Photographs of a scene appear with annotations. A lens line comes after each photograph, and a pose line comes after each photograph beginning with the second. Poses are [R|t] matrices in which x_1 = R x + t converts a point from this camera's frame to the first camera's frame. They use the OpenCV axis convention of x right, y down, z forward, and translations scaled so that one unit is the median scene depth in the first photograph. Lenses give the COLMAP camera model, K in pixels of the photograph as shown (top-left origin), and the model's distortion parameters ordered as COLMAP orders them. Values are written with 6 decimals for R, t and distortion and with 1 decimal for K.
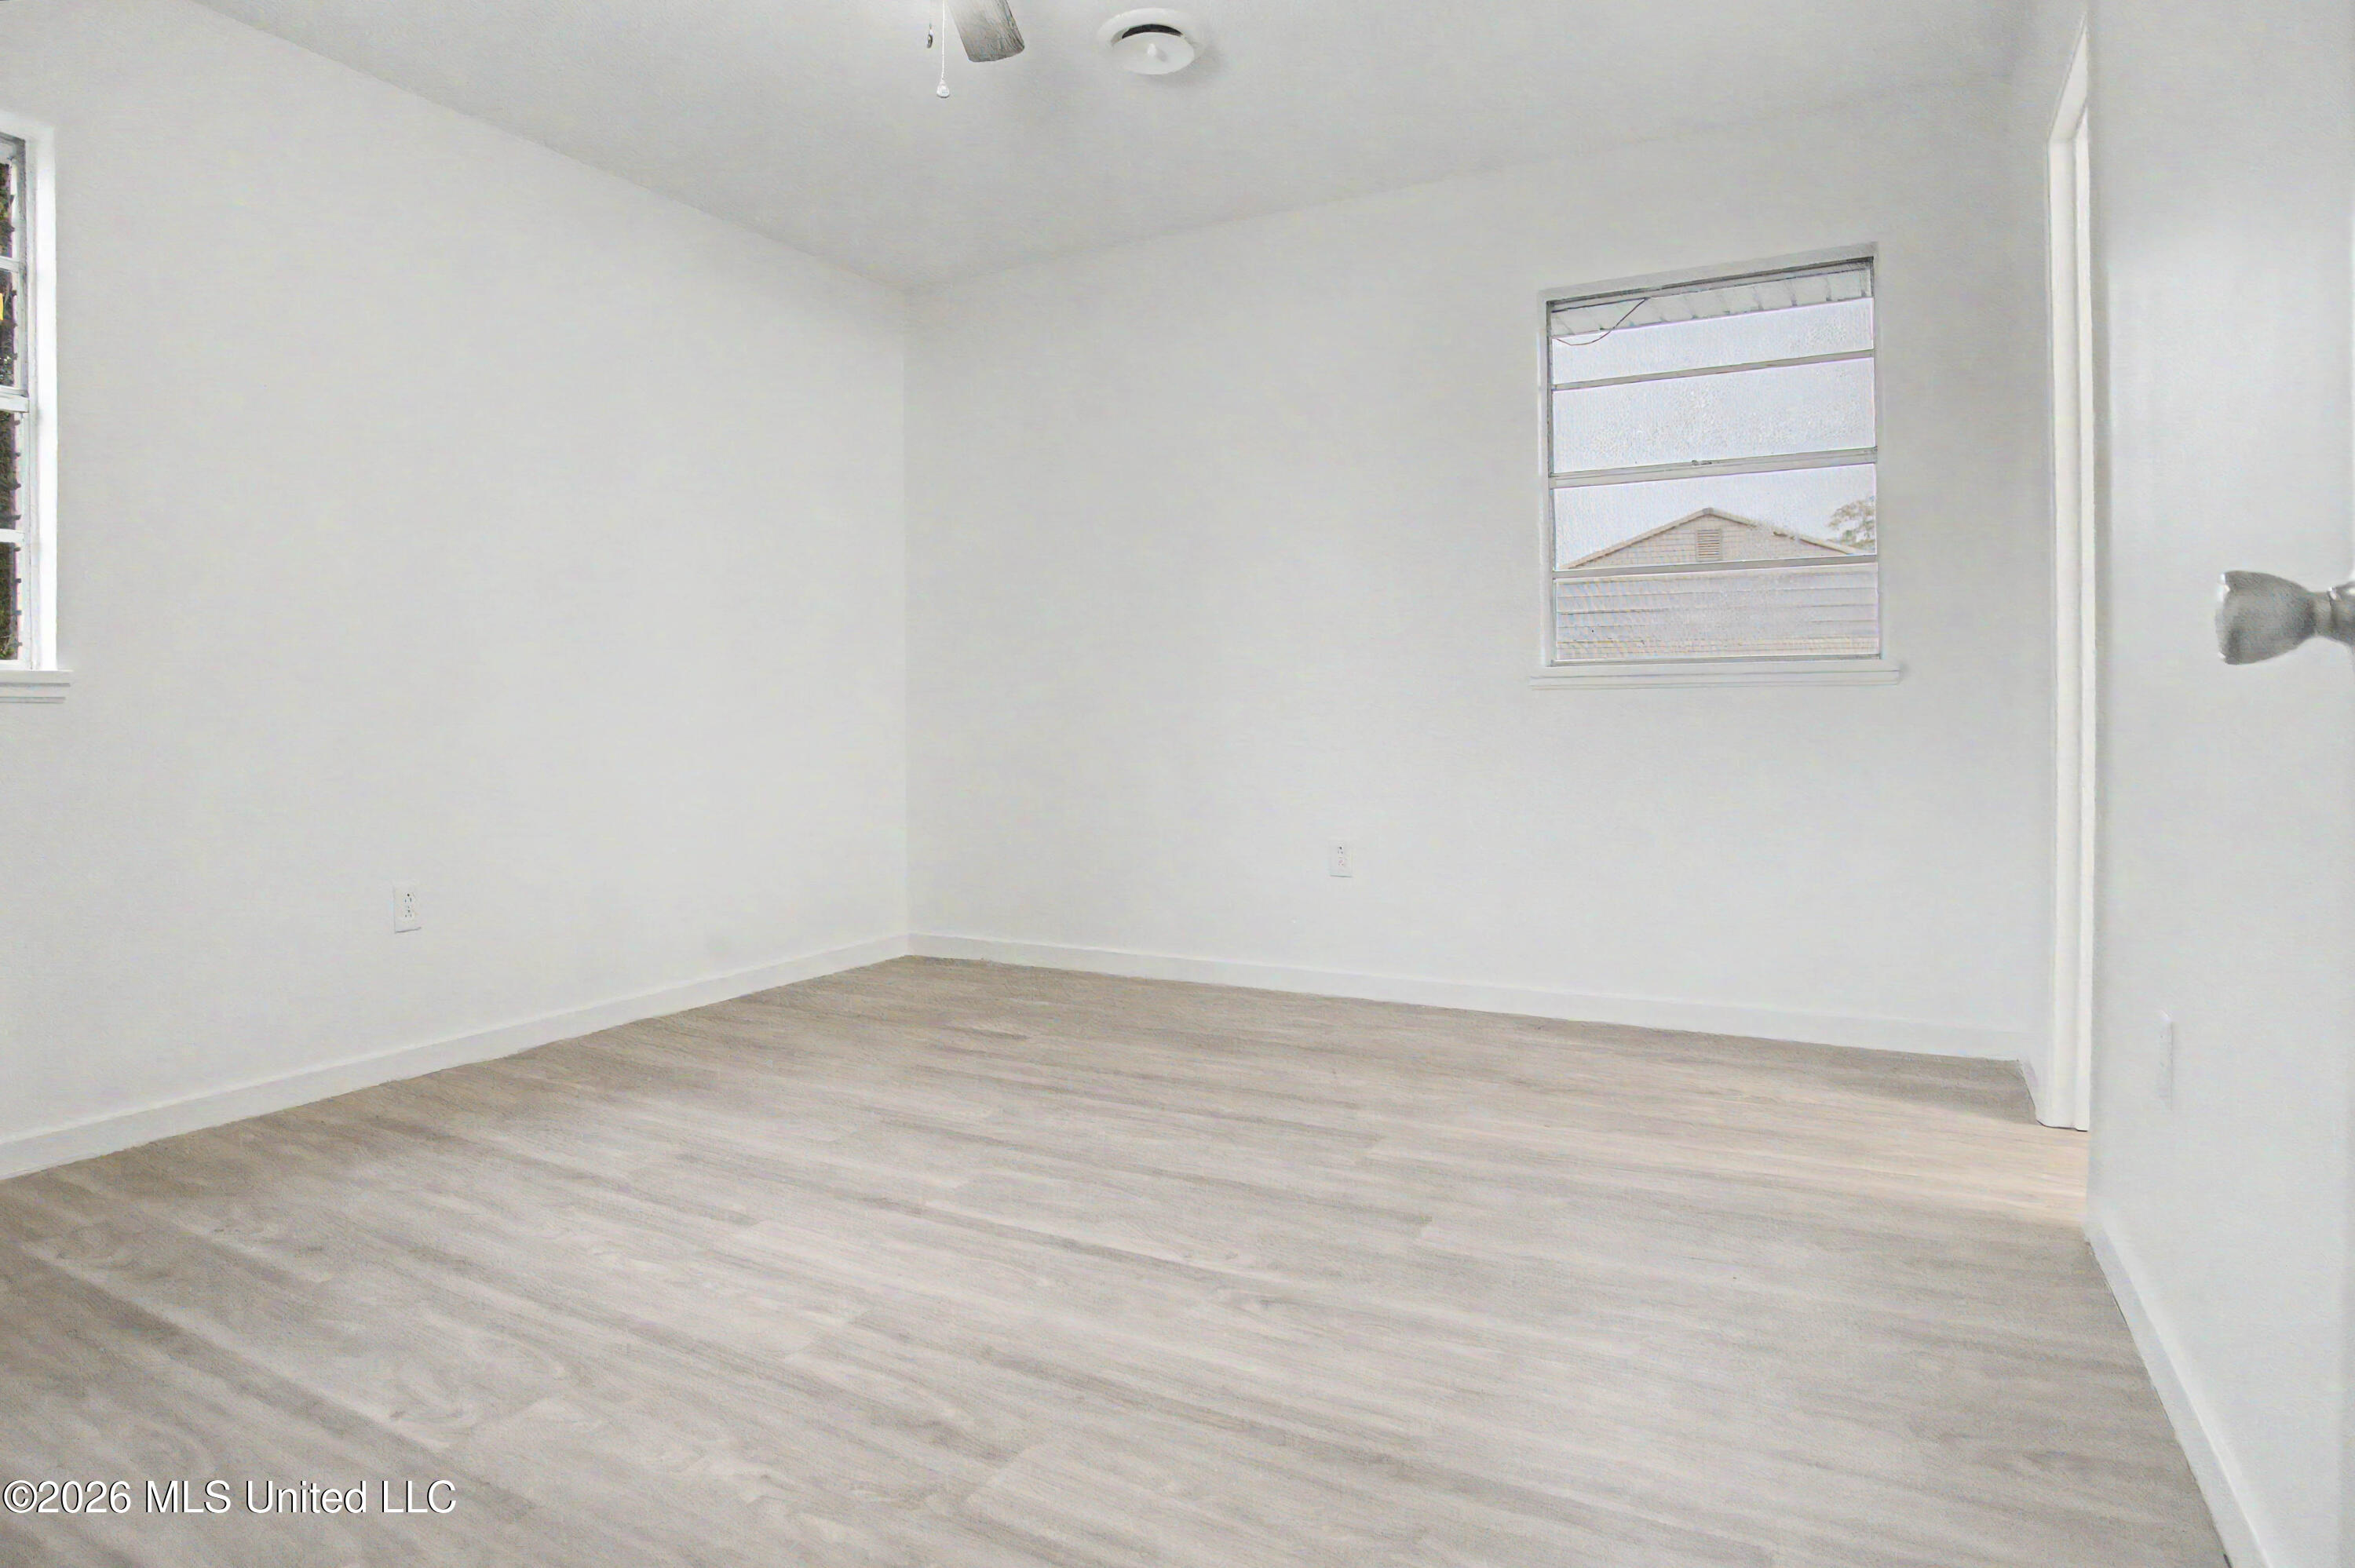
lens RADIAL K [[1274.6, 0, 1173.3], [0, 1274.6, 719.1], [0, 0, 1]] dist [-0.049018, 0.001707]
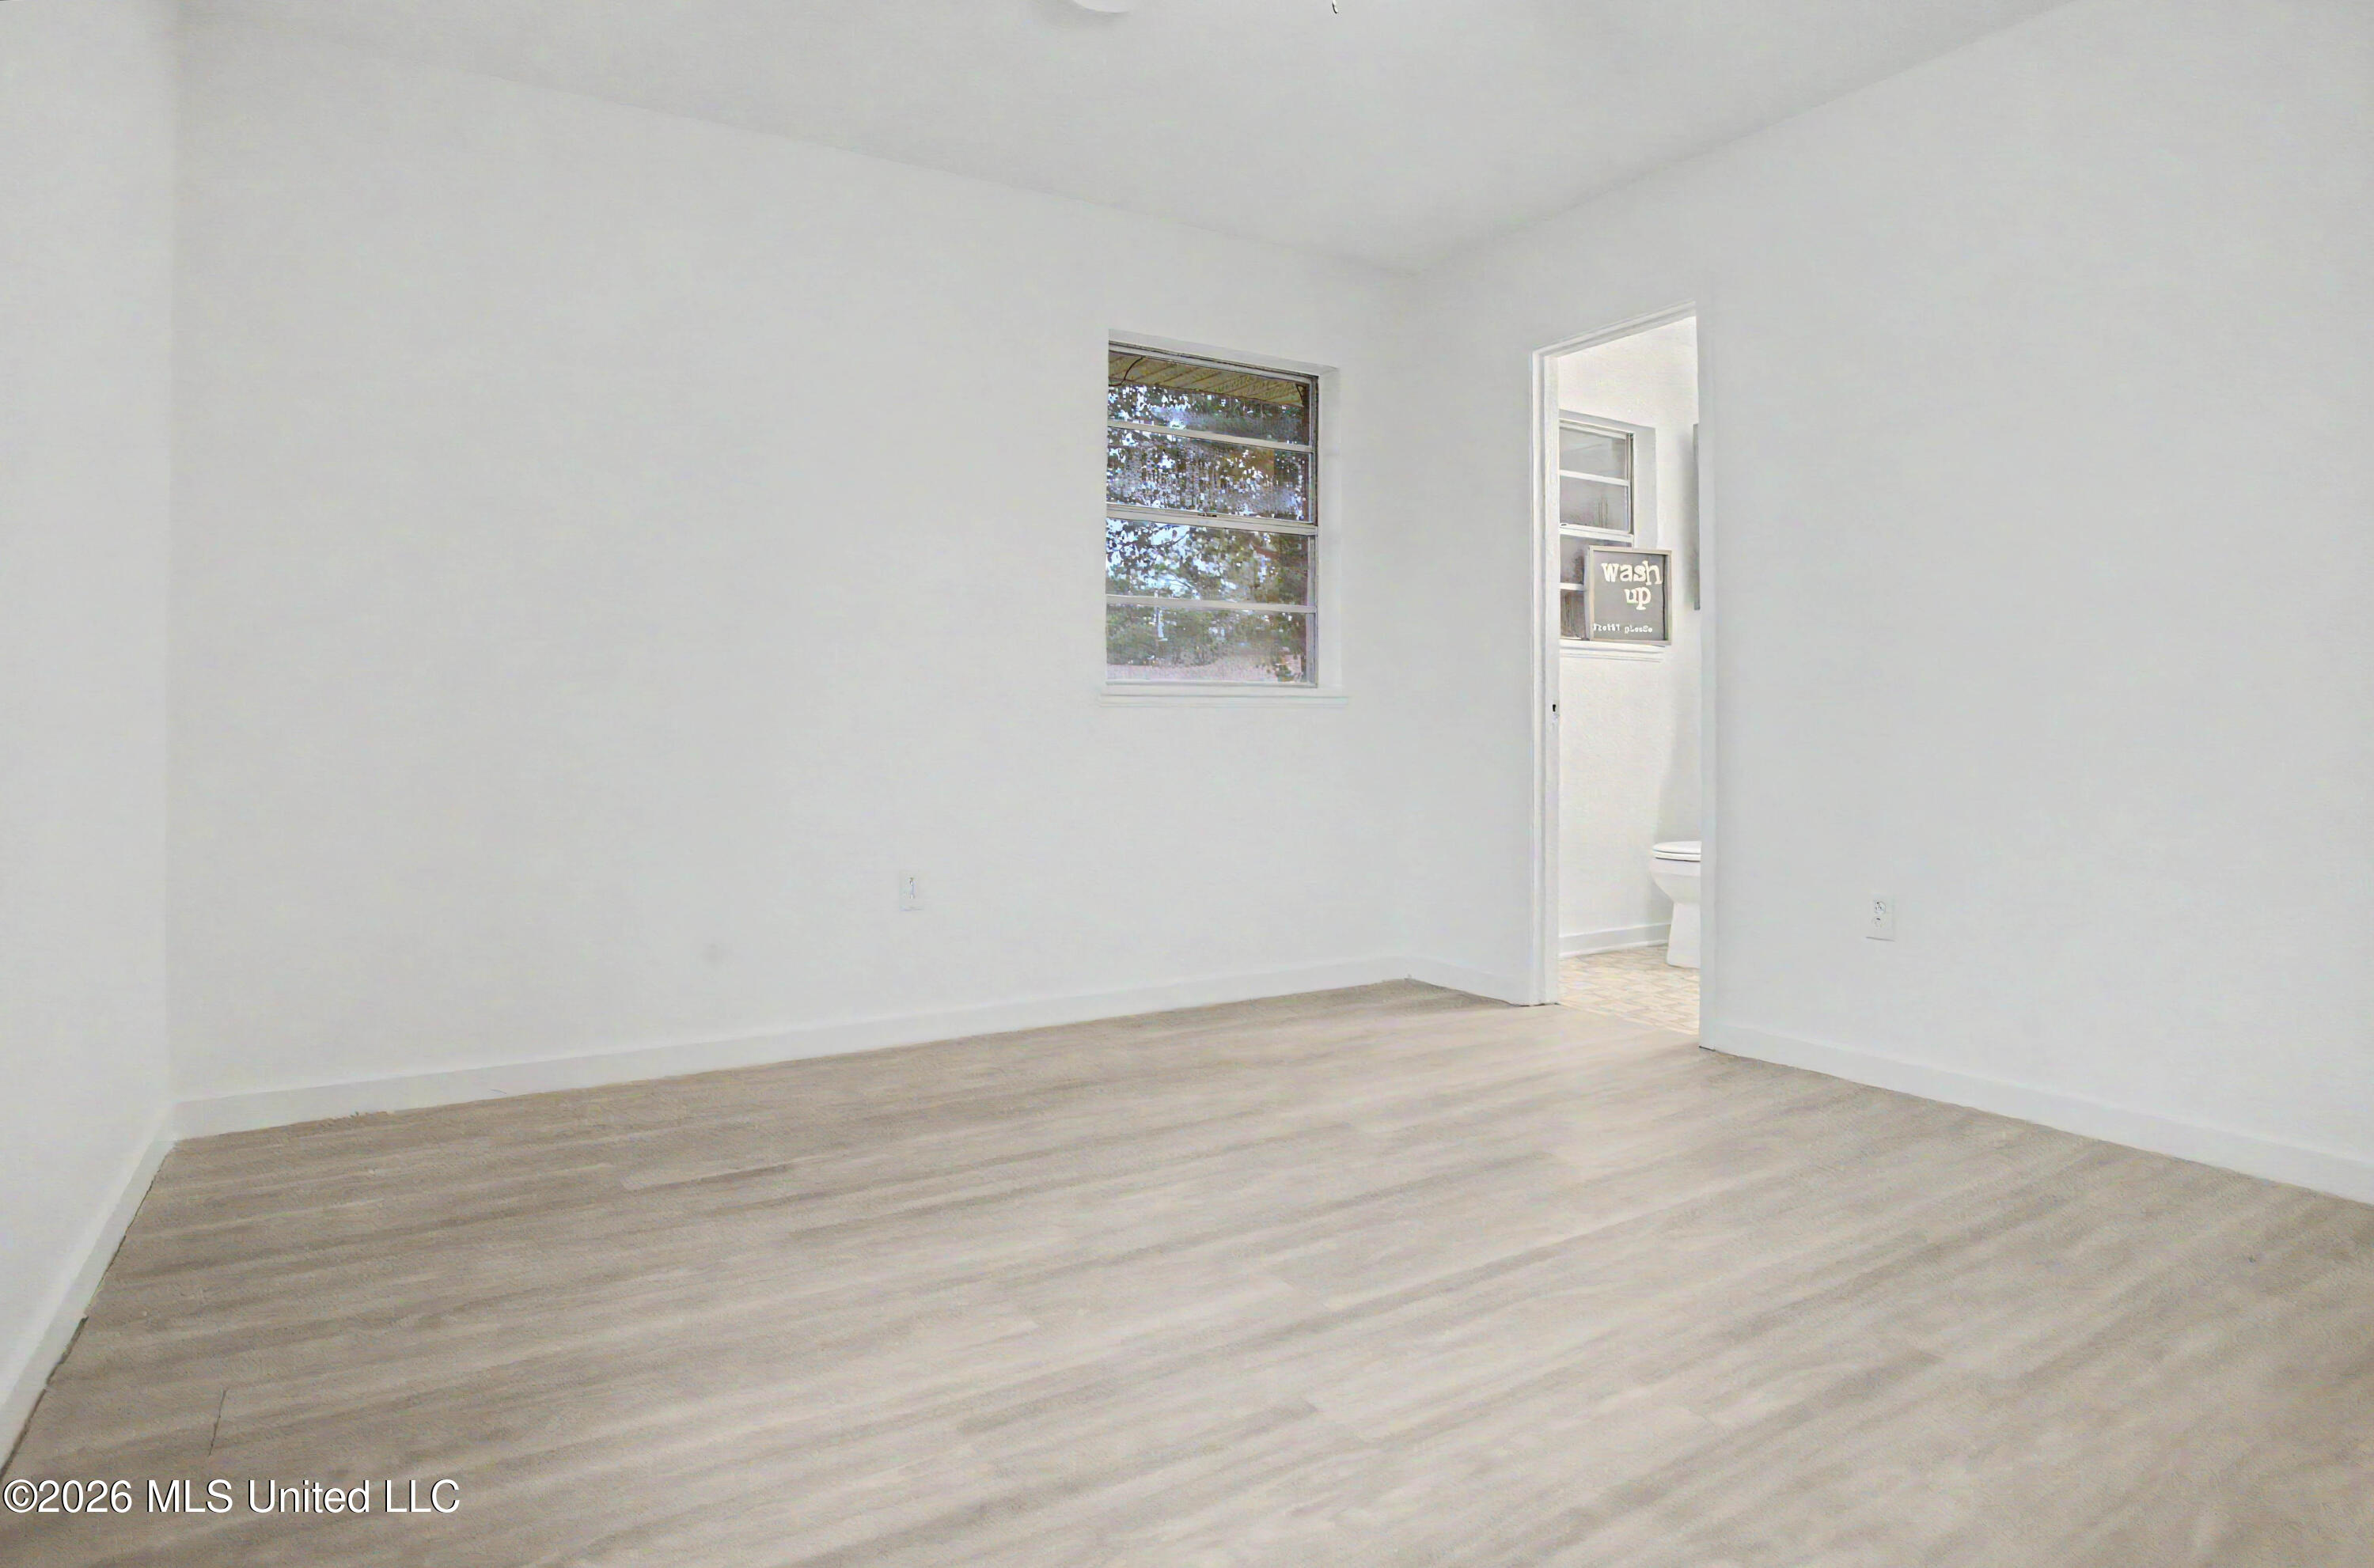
lens RADIAL K [[1295.8, 0, 1186.1], [0, 1295.8, 735.4], [0, 0, 1]] dist [-0.048102, 0.000186]
pose [[0.503425, 0.004547, 0.864027, -0.939475], [-0.000036, 0.999986, -0.005242, 0.007977], [-0.864039, 0.002608, 0.503419, 0.625396]]
